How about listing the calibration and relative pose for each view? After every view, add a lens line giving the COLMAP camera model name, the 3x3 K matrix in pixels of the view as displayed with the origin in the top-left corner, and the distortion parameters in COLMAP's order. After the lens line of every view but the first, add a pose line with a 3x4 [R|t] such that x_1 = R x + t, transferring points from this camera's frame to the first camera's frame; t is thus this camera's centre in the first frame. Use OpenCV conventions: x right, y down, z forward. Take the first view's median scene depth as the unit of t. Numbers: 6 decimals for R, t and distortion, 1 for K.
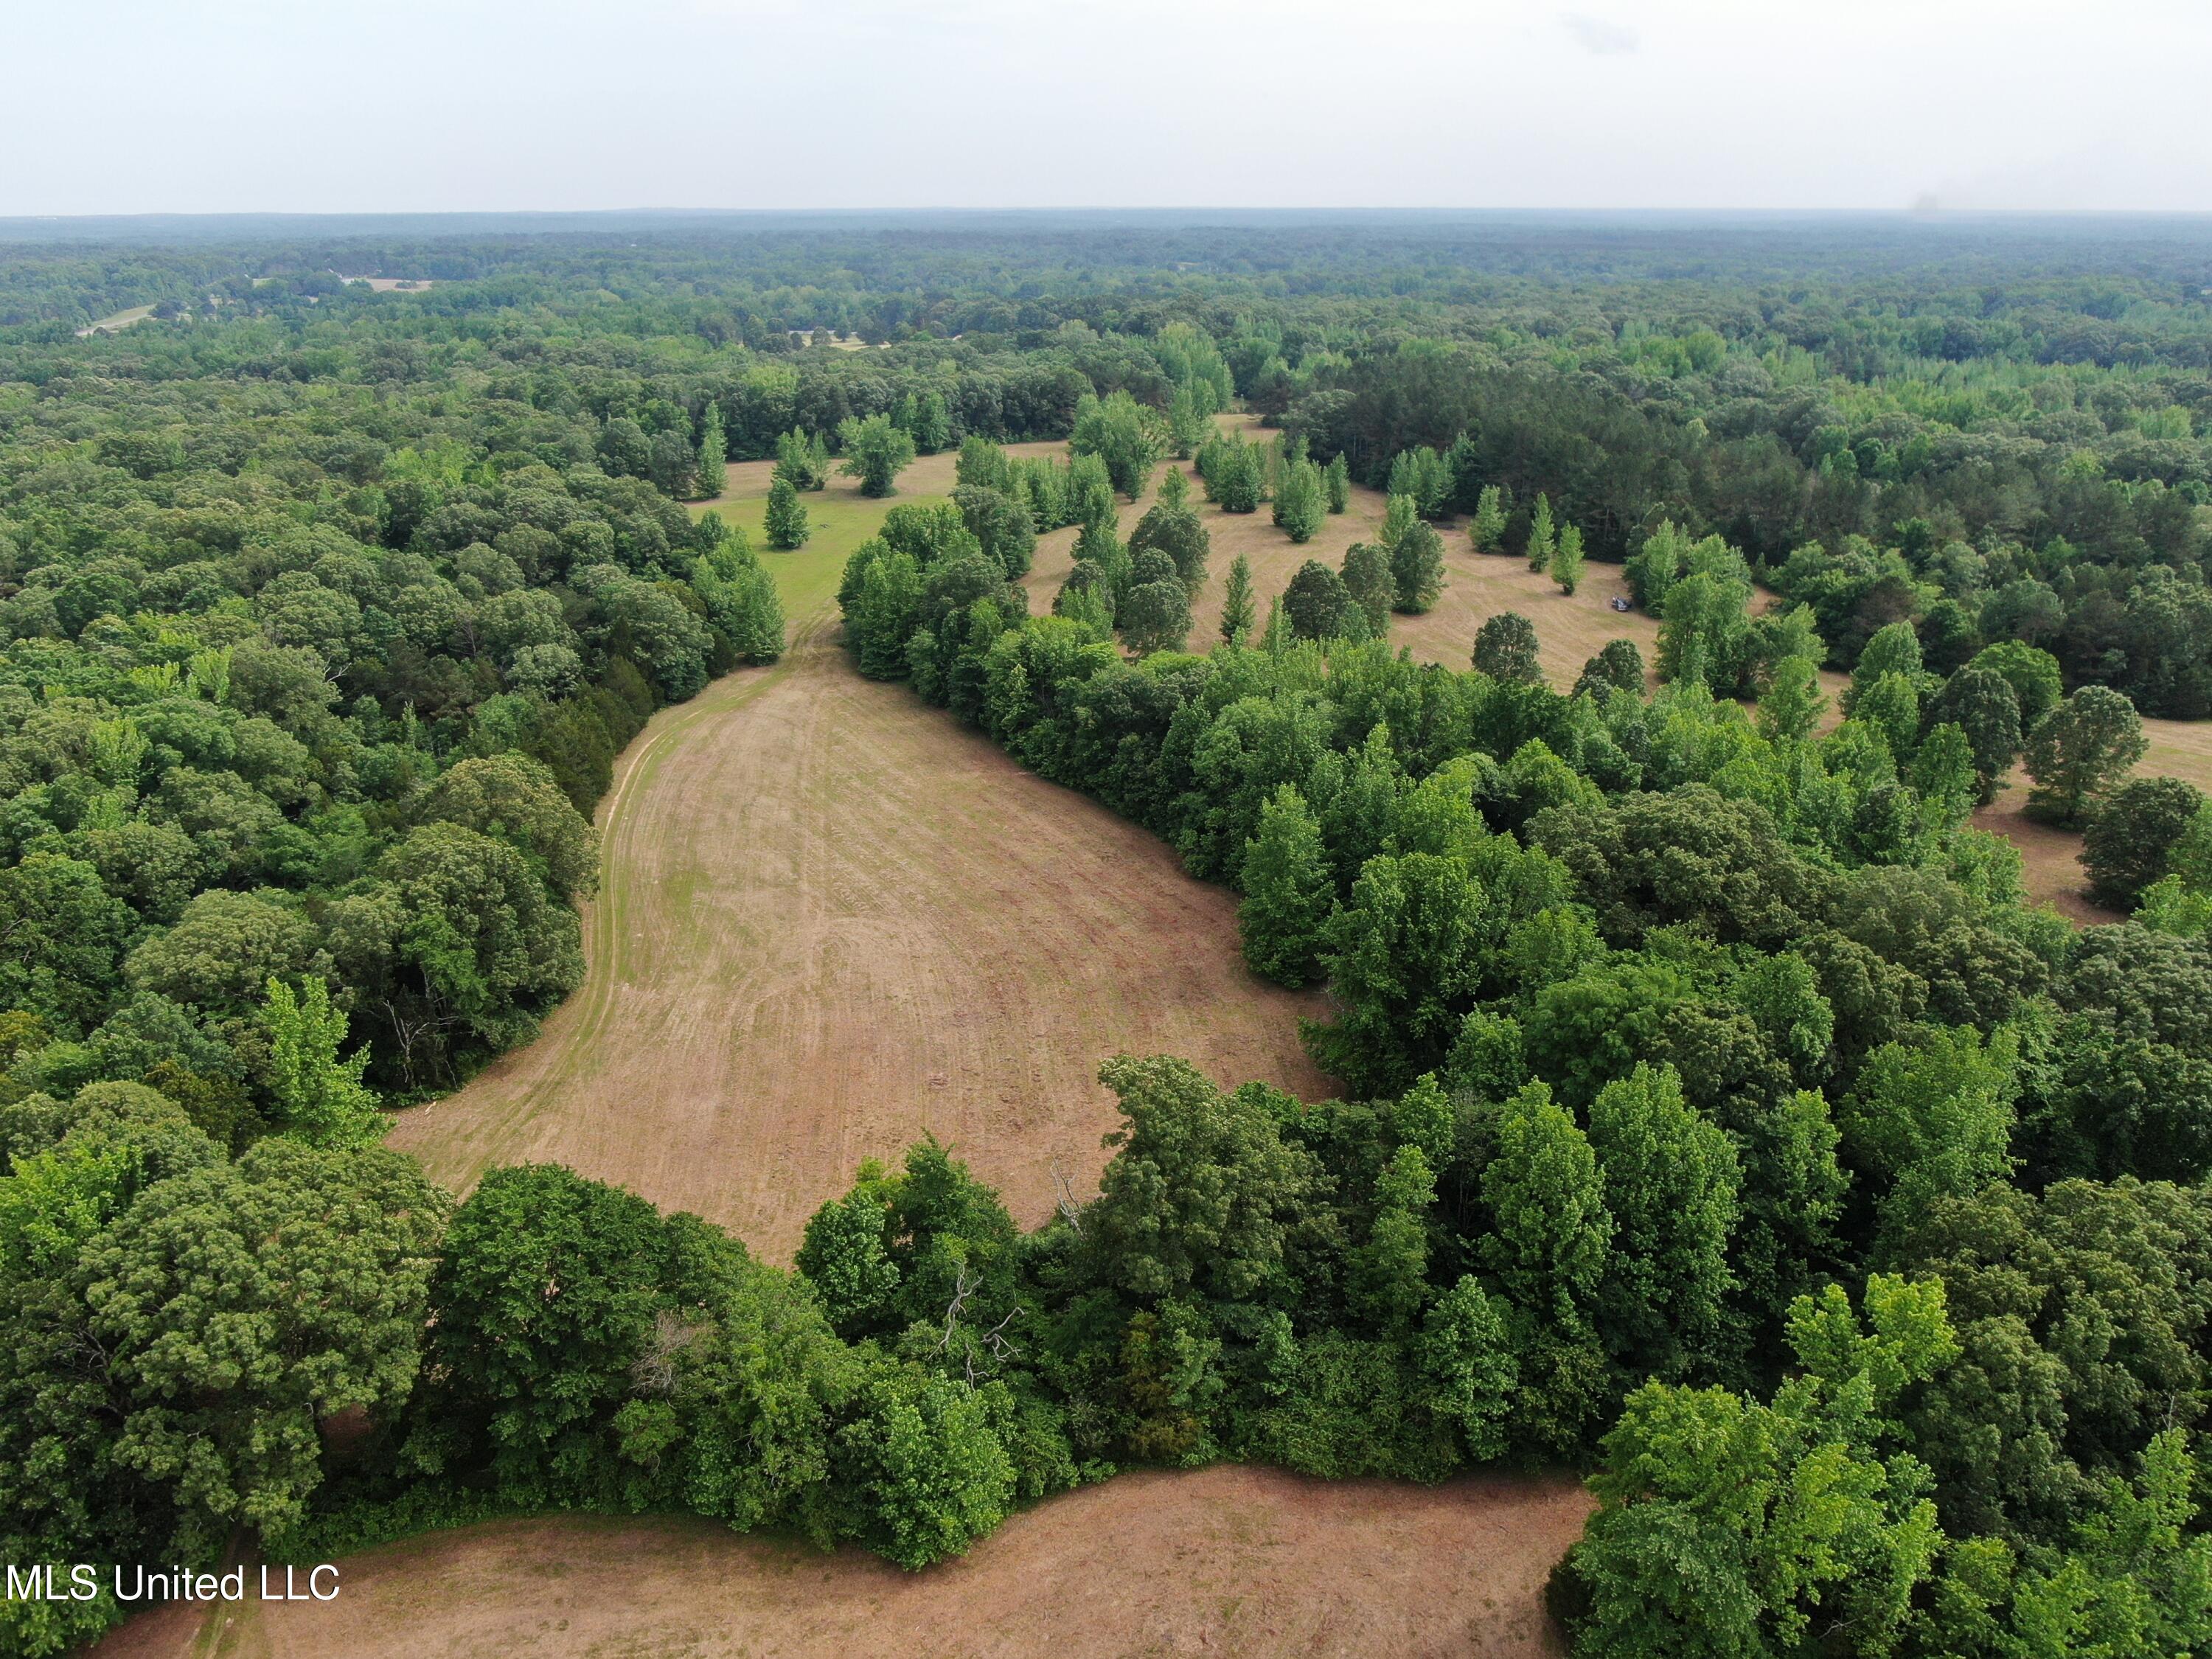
lens RADIAL K [[1590.2, 0, 1106.0], [0, 1590.2, 829.5], [0, 0, 1]] dist [-0.024233, 0.019293]
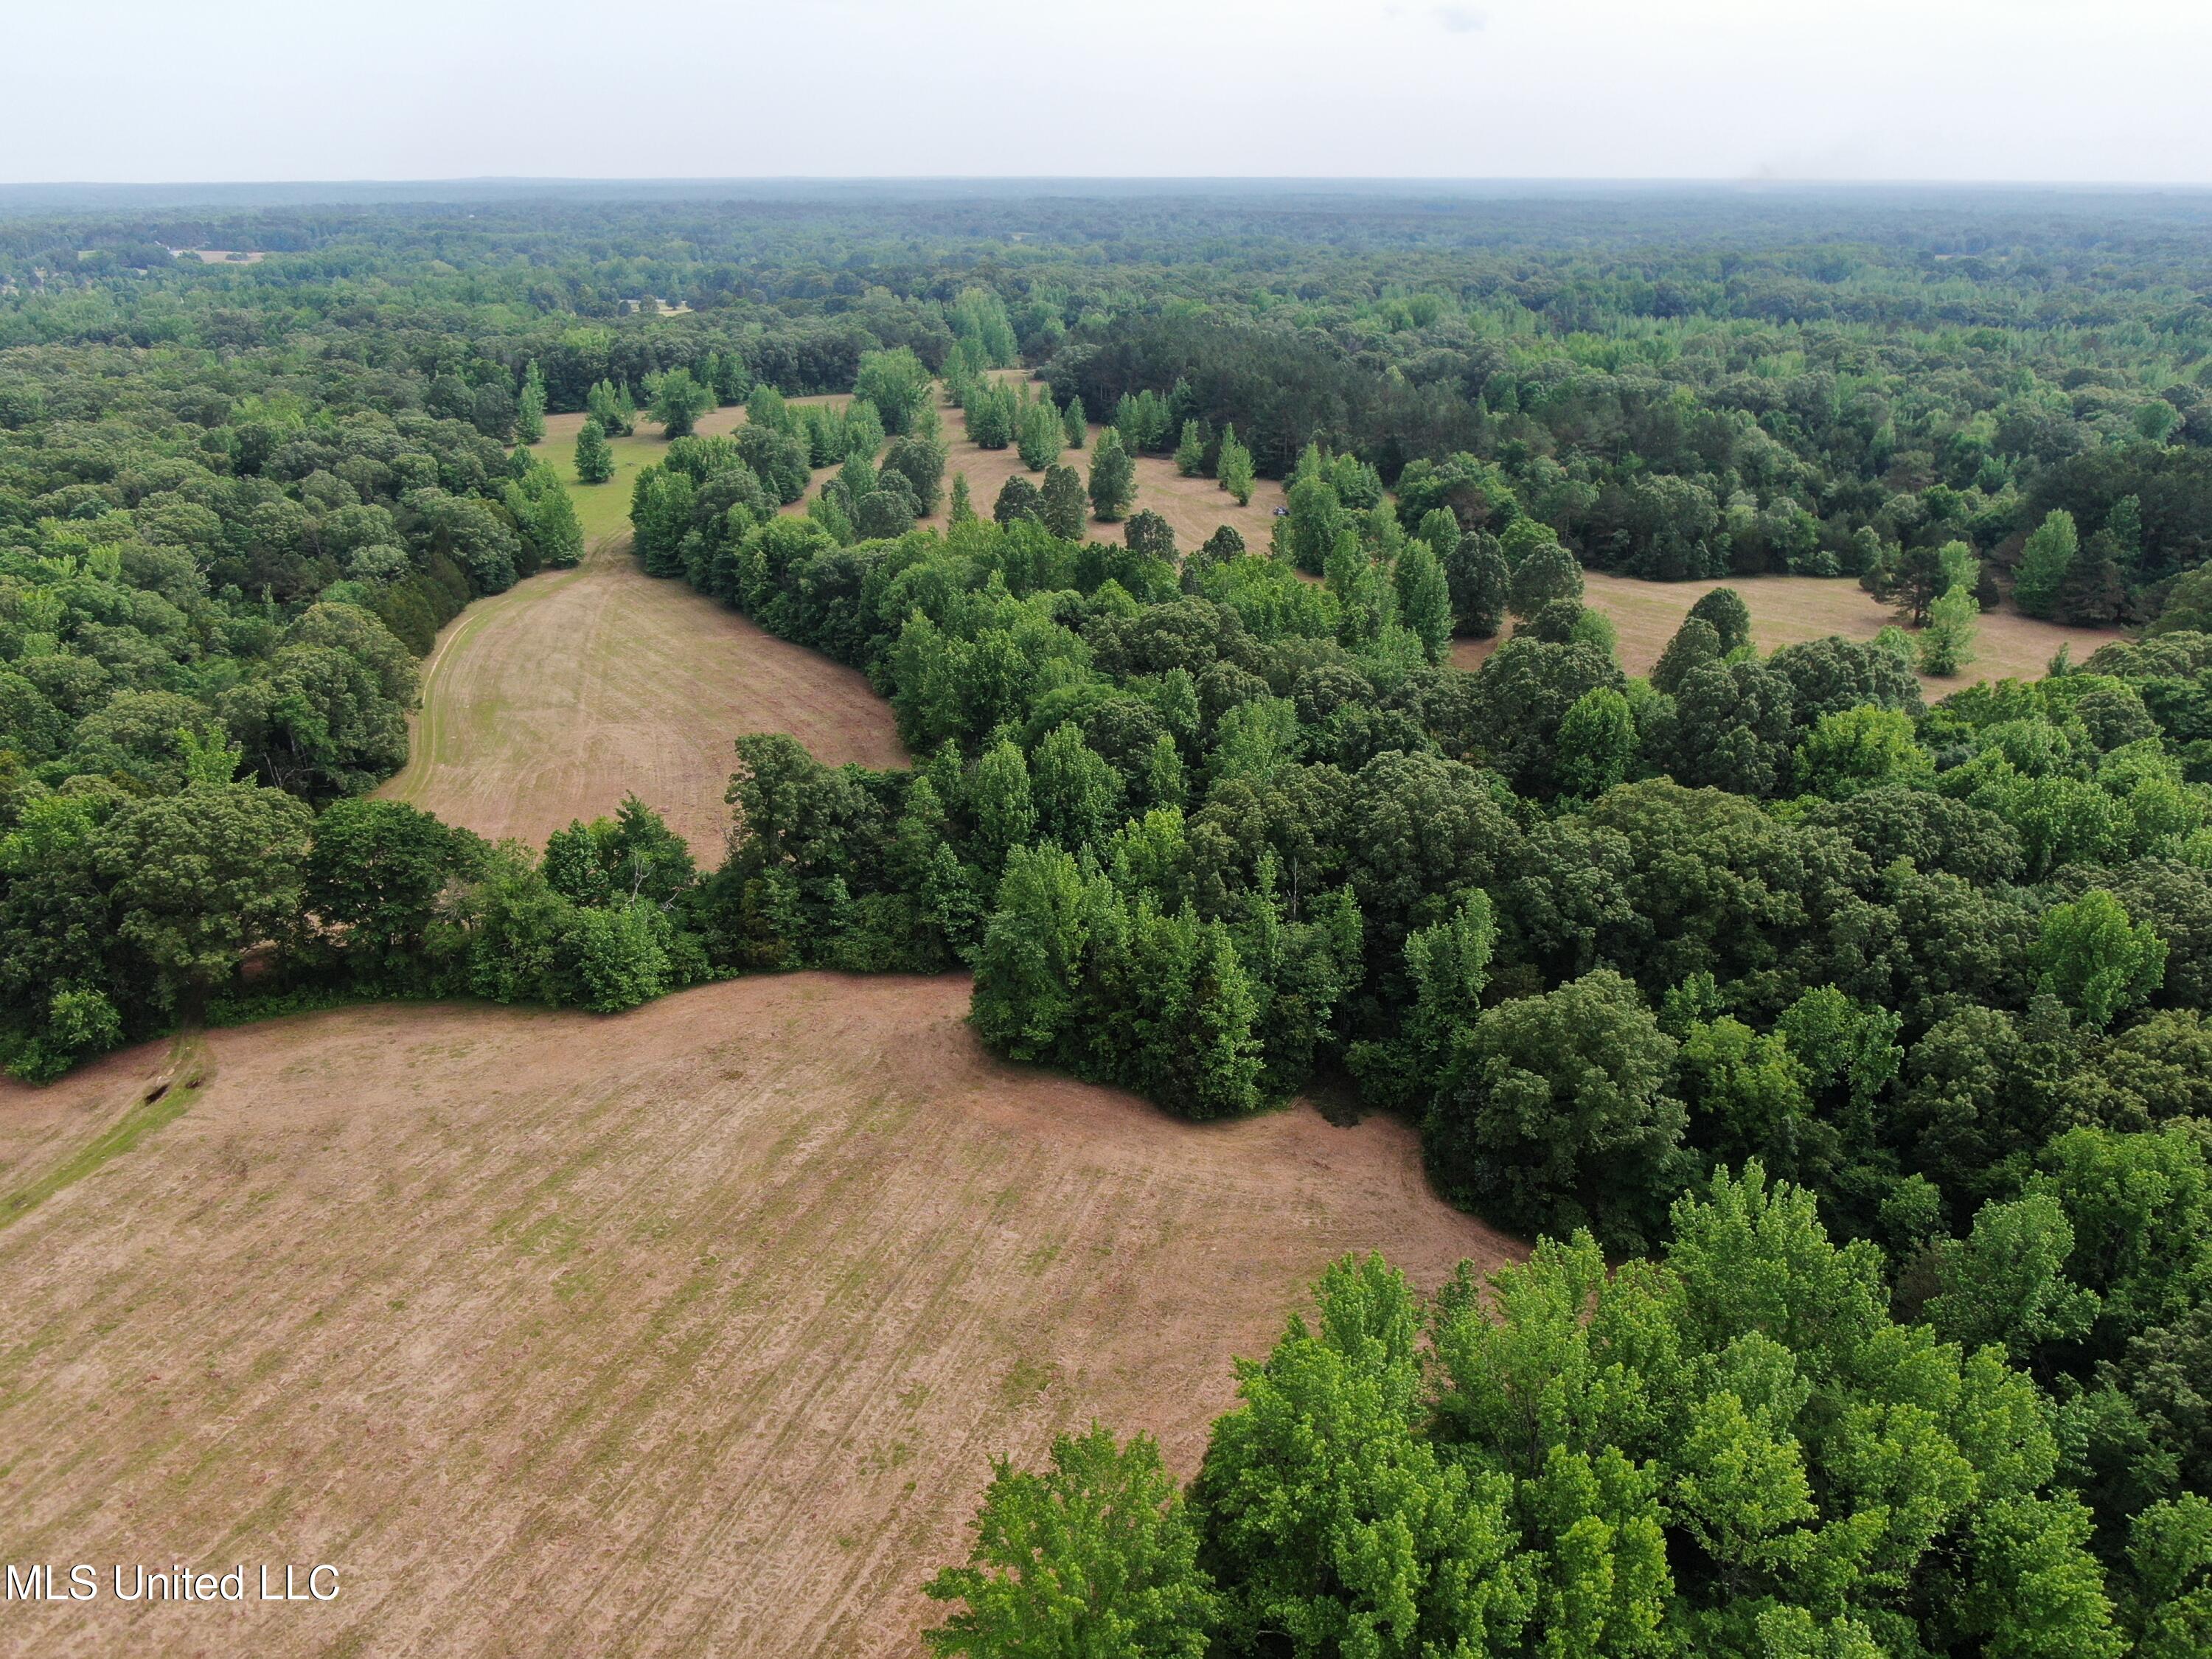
lens RADIAL K [[1590.2, 0, 1106.0], [0, 1590.2, 829.5], [0, 0, 1]] dist [-0.024233, 0.019293]
pose [[0.996544, -0.030491, 0.077270, 0.086603], [0.029194, 0.999414, 0.017855, 0.078110], [-0.077769, -0.015538, 0.996850, -0.219748]]
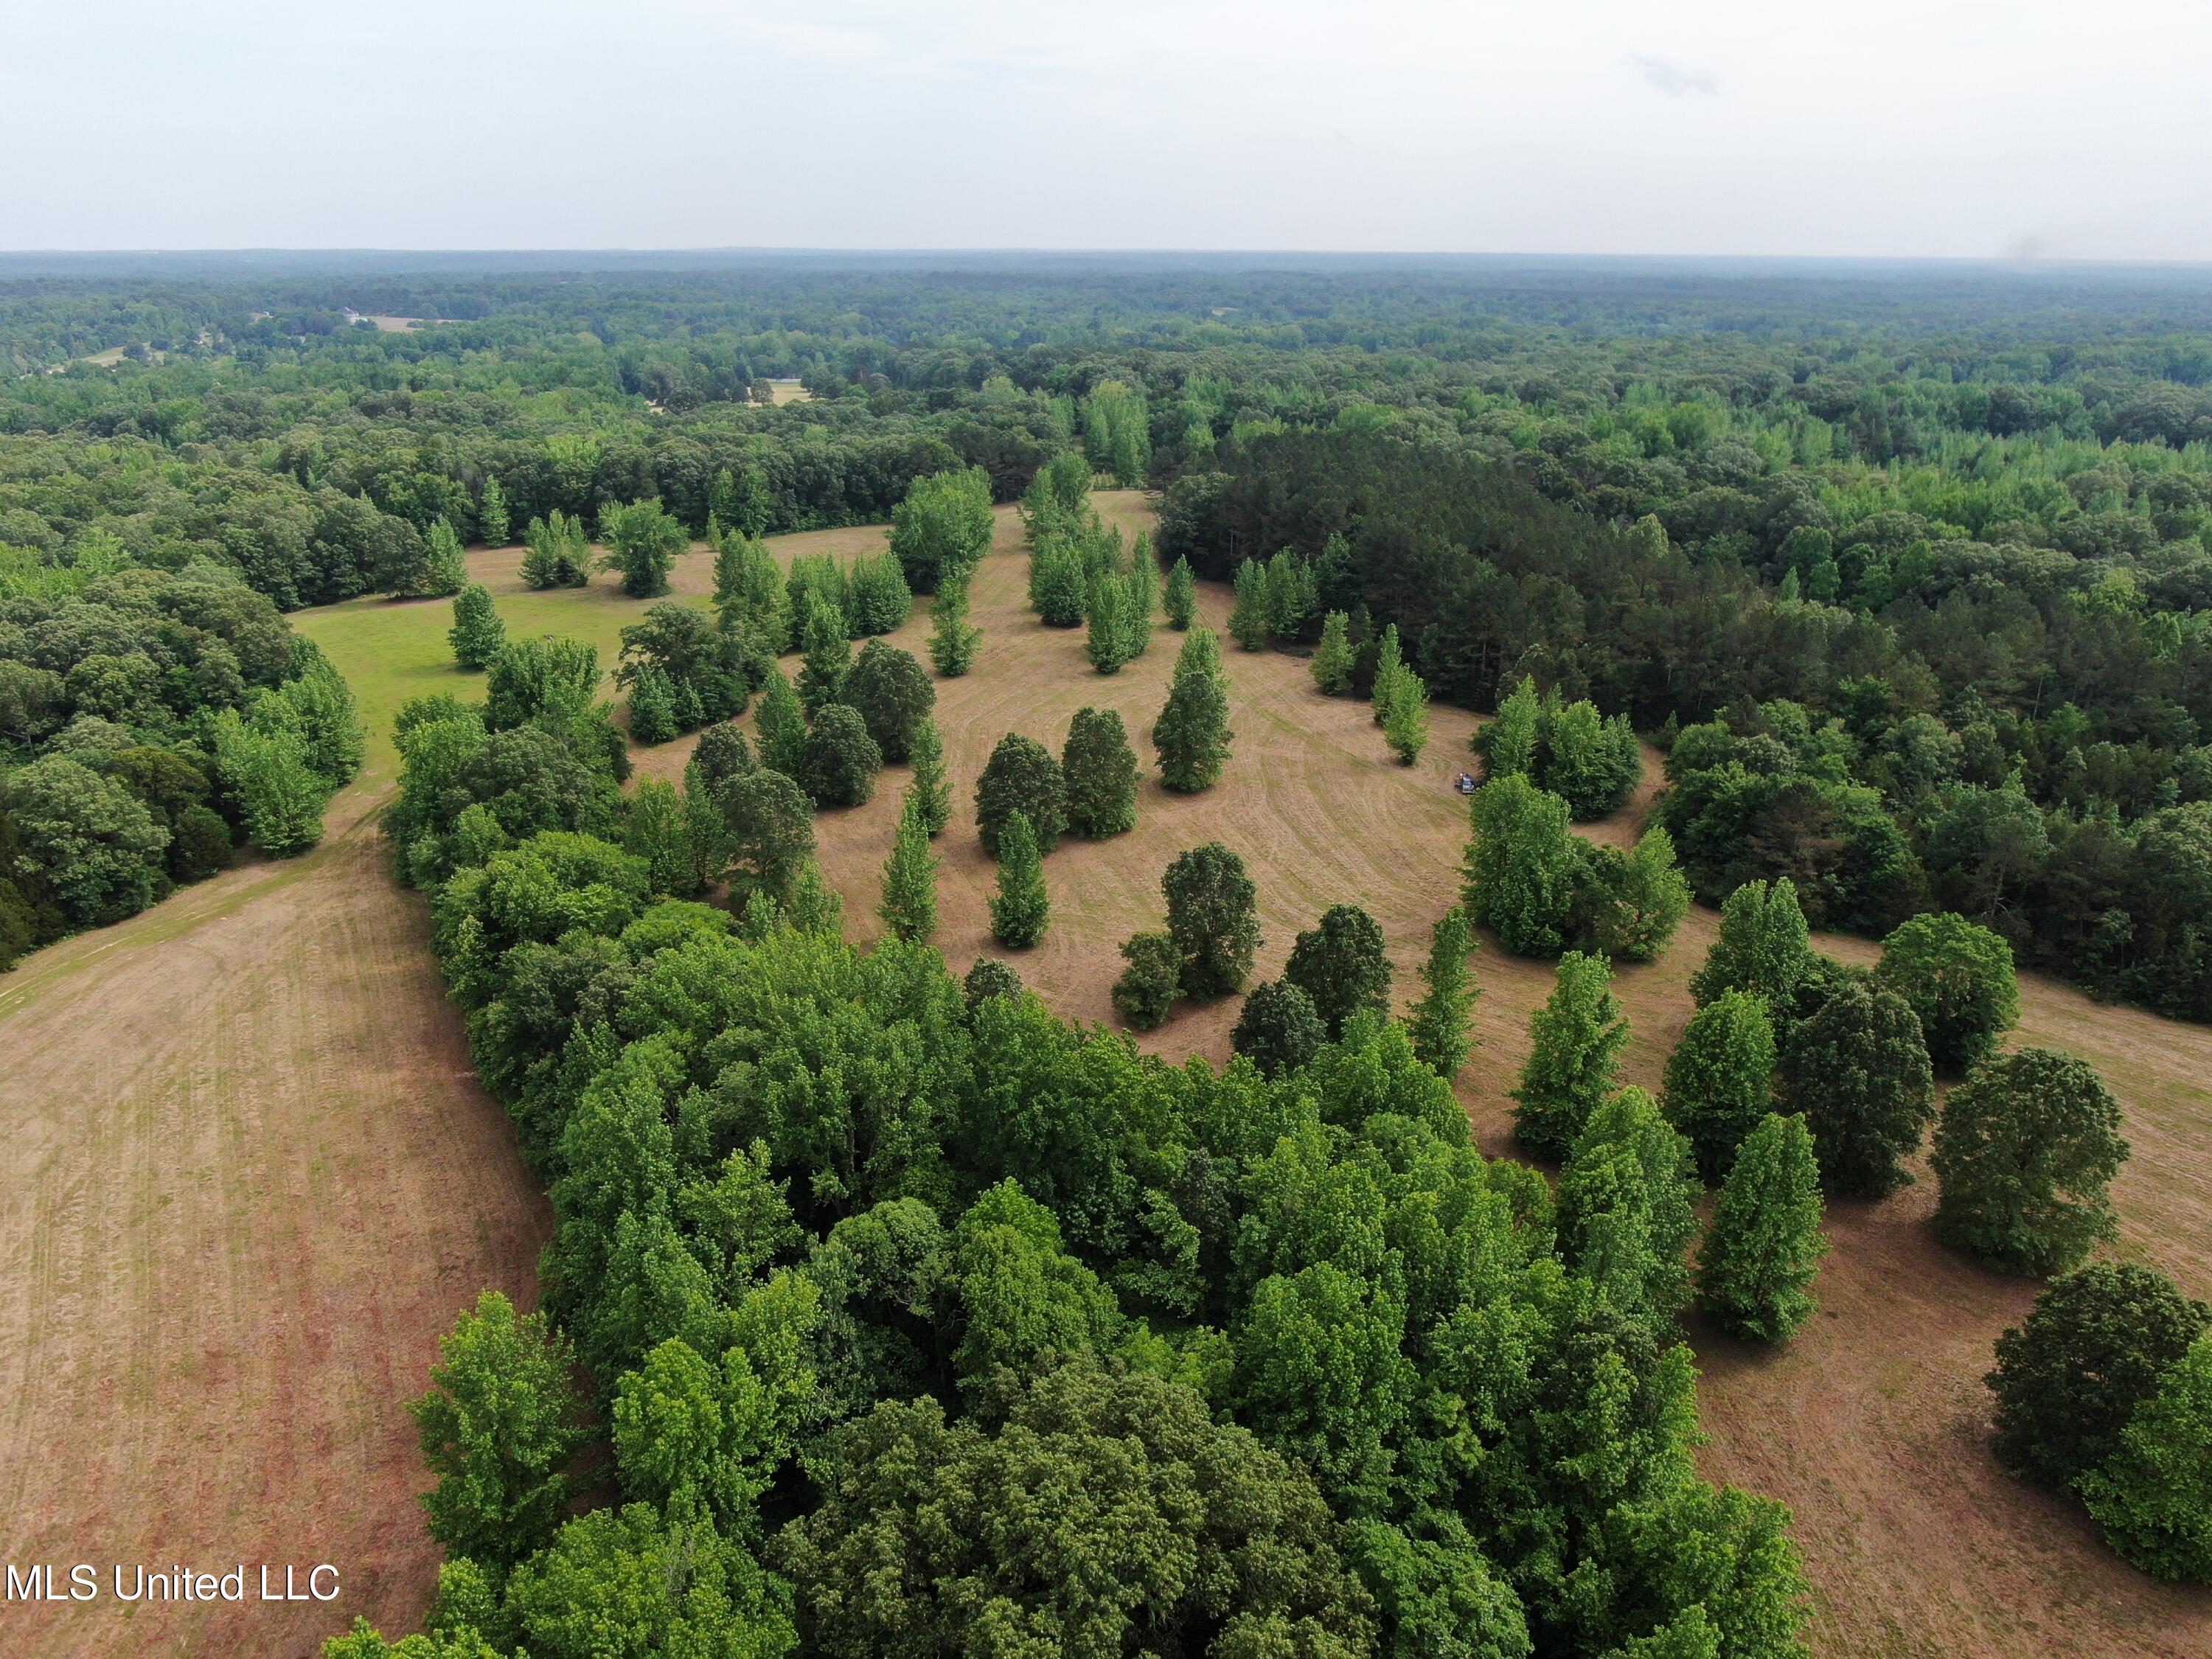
lens RADIAL K [[1590.2, 0, 1106.0], [0, 1590.2, 829.5], [0, 0, 1]] dist [-0.024233, 0.019293]
pose [[0.998679, 0.023982, -0.045440, 0.187883], [-0.025055, 0.999417, -0.023211, -0.098627], [0.044857, 0.024319, 0.998697, 0.239990]]
